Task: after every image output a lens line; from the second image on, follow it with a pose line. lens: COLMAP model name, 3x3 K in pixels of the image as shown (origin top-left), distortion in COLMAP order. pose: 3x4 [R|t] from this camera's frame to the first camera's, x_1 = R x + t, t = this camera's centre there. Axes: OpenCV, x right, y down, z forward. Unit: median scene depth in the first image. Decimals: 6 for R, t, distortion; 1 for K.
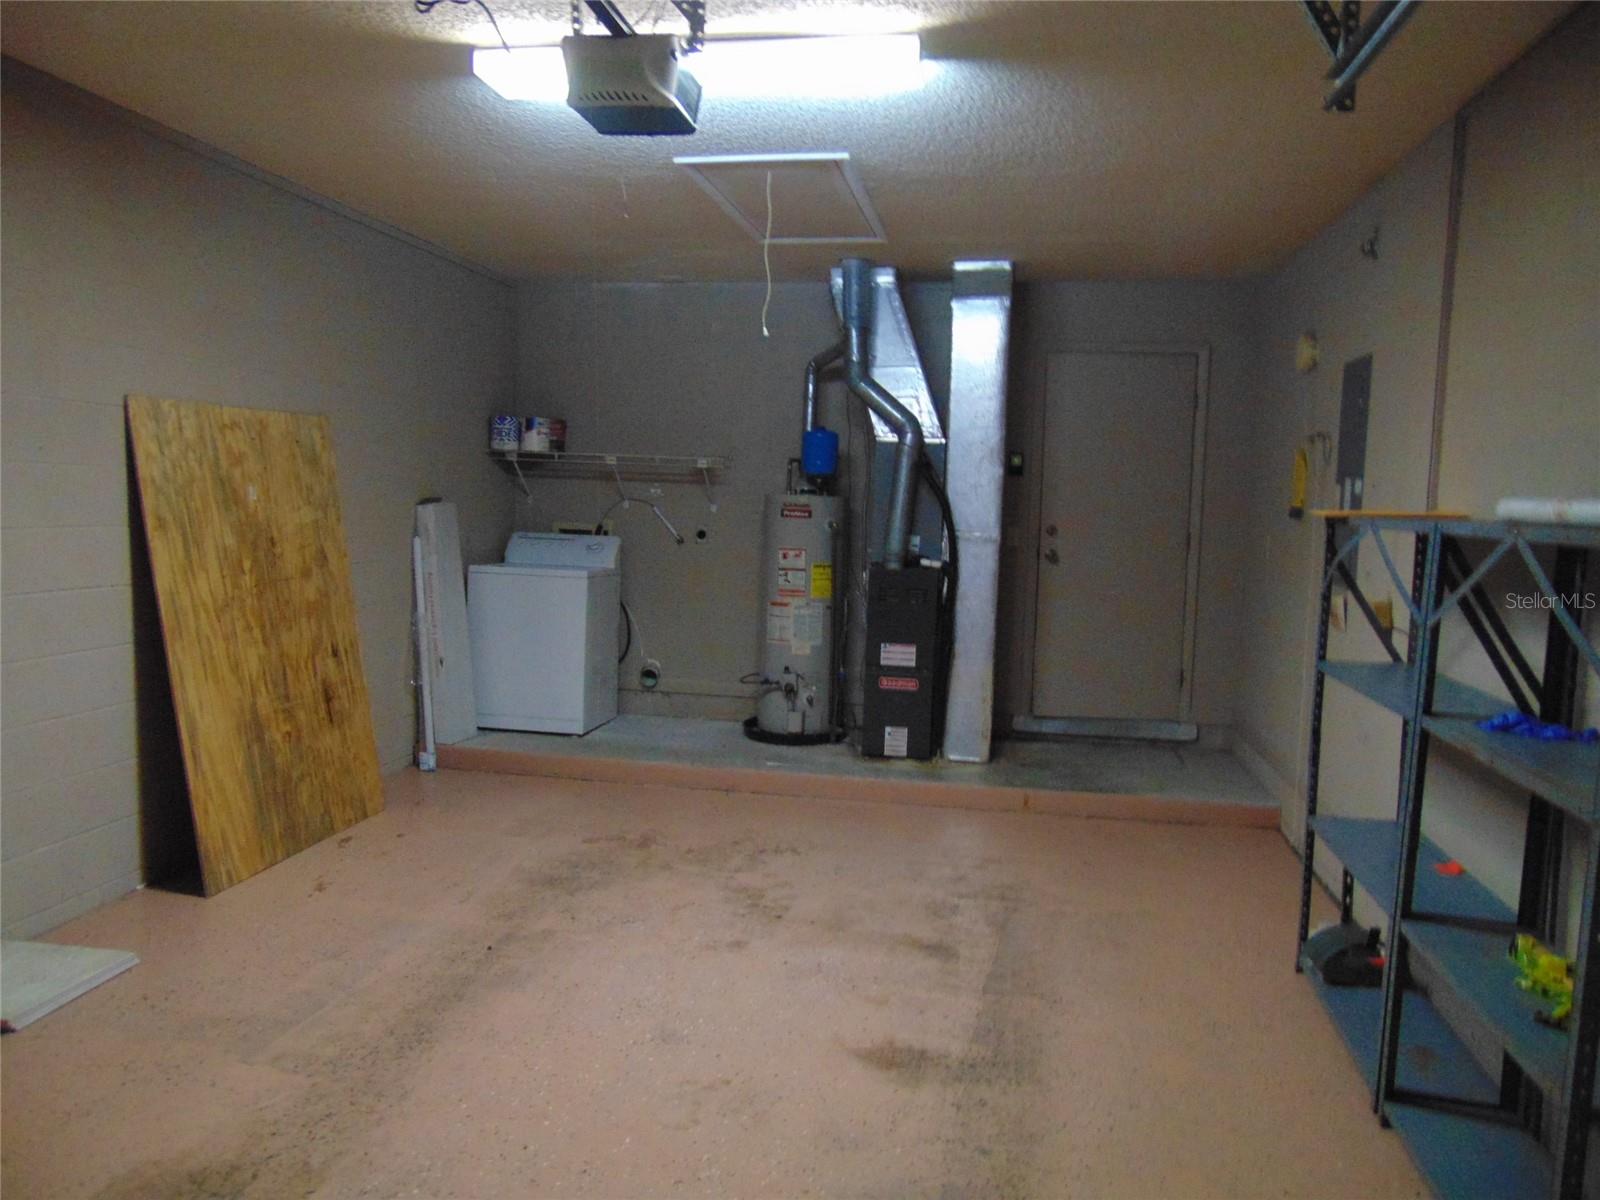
lens RADIAL K [[1195.4, 0, 805.0], [0, 1195.4, 608.5], [0, 0, 1]] dist [-0.009750, 0.037986]
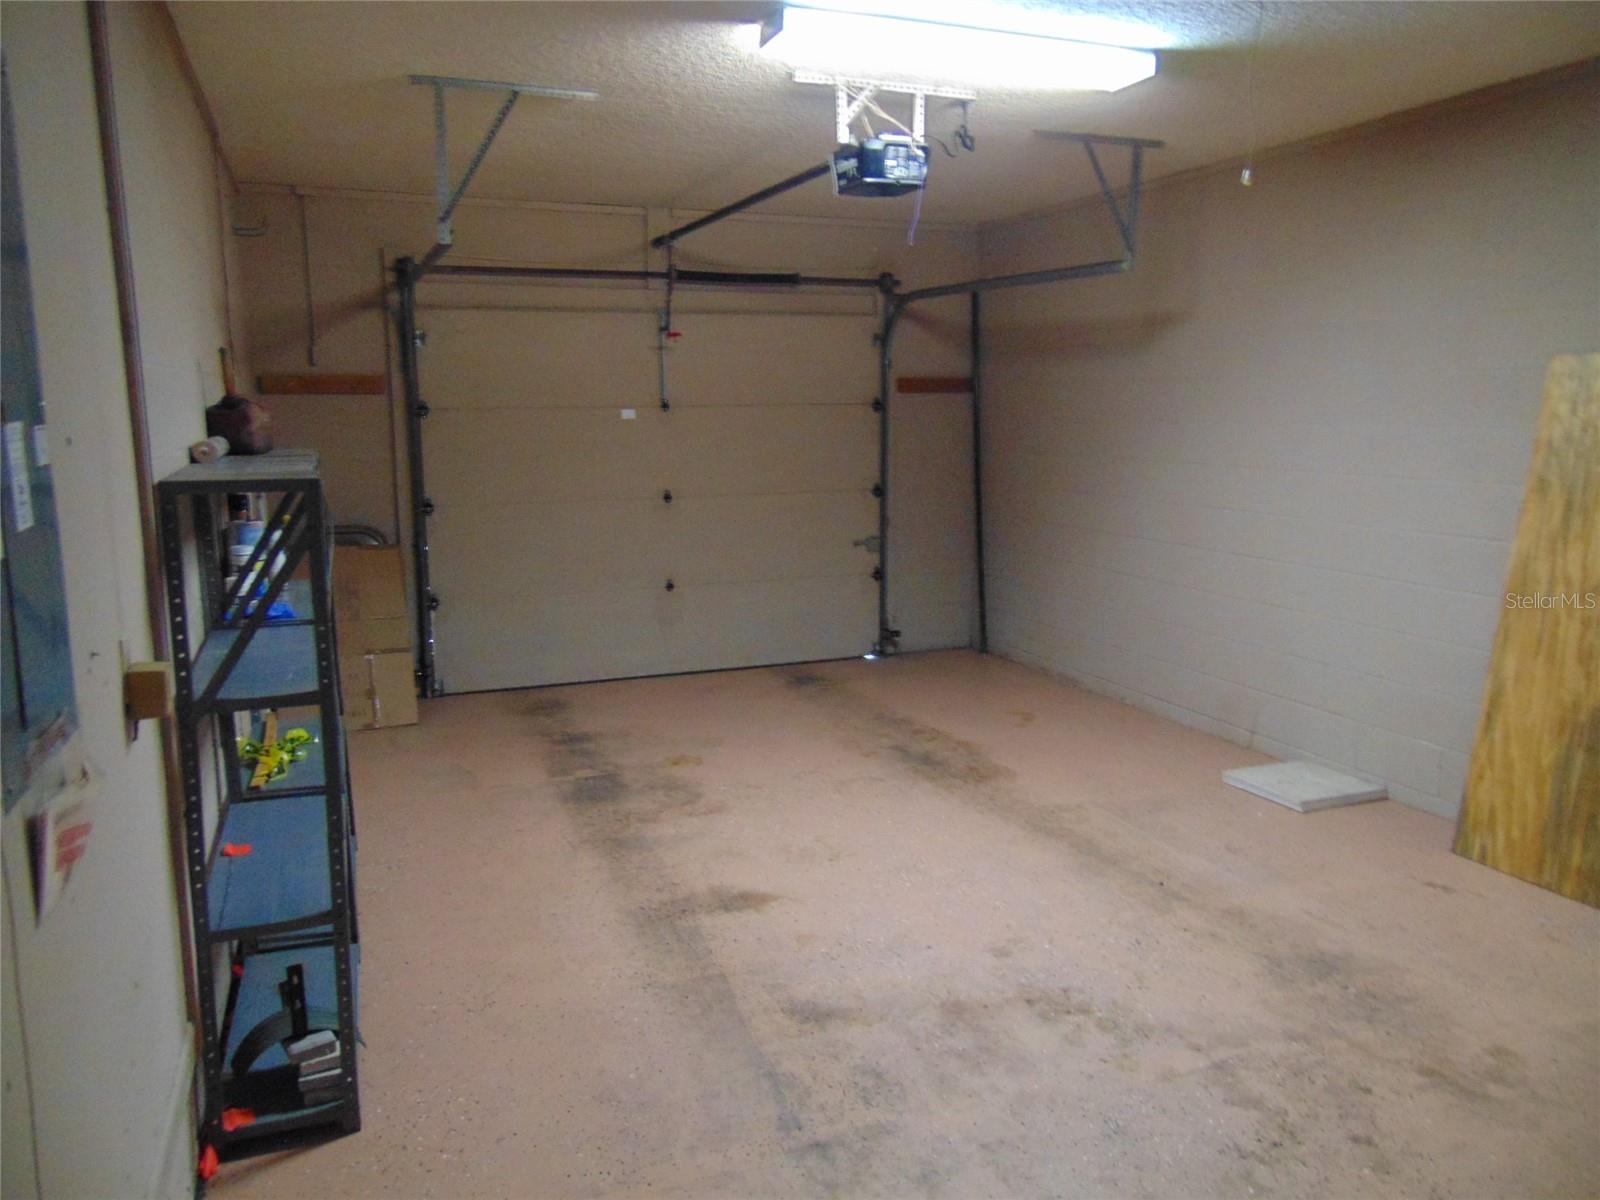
lens RADIAL K [[1195.4, 0, 801.1], [0, 1195.4, 595.0], [0, 0, 1]] dist [-0.009750, 0.037986]
pose [[-0.855507, 0.058578, -0.514467, 0.425608], [-0.067810, 0.972348, 0.223473, -0.140797], [0.513332, 0.226069, -0.827879, 1.314031]]
